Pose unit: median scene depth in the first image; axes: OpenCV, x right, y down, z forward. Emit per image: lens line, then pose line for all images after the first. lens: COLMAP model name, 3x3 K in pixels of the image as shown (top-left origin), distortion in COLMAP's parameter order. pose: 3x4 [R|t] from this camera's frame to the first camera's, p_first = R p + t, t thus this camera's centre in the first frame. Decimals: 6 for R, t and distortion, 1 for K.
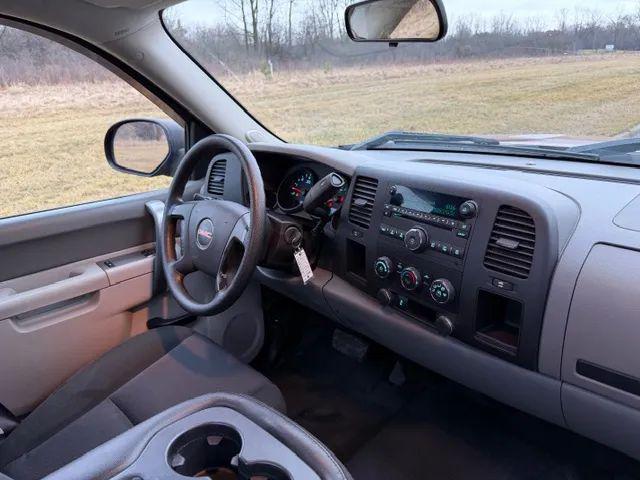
lens RADIAL K [[446.4, 0, 320.0], [0, 446.4, 240.0], [0, 0, 1]] dist [0.063857, -0.115809]
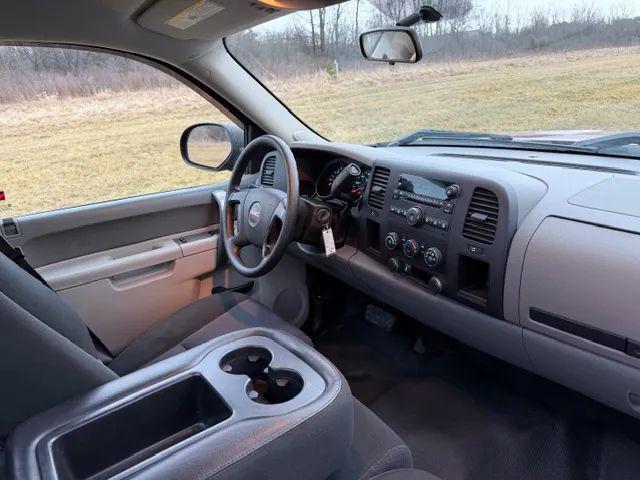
lens RADIAL K [[446.4, 0, 320.0], [0, 446.4, 240.0], [0, 0, 1]] dist [0.063857, -0.115809]
pose [[0.989945, 0.018037, -0.140299, 0.088365], [-0.017726, 0.999837, 0.003467, 0.044596], [0.140339, -0.000946, 0.990103, -0.190729]]
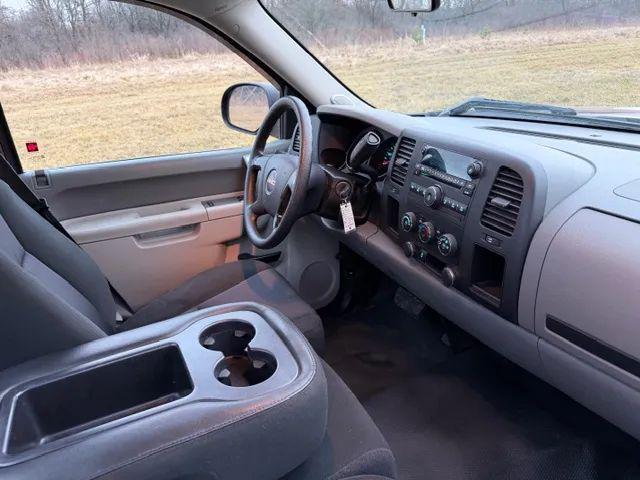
lens RADIAL K [[446.4, 0, 320.0], [0, 446.4, 240.0], [0, 0, 1]] dist [0.063857, -0.115809]
pose [[0.951279, 0.111743, -0.287372, 0.191640], [-0.093340, 0.992652, 0.077007, 0.031746], [0.293865, -0.046432, 0.954718, -0.091418]]
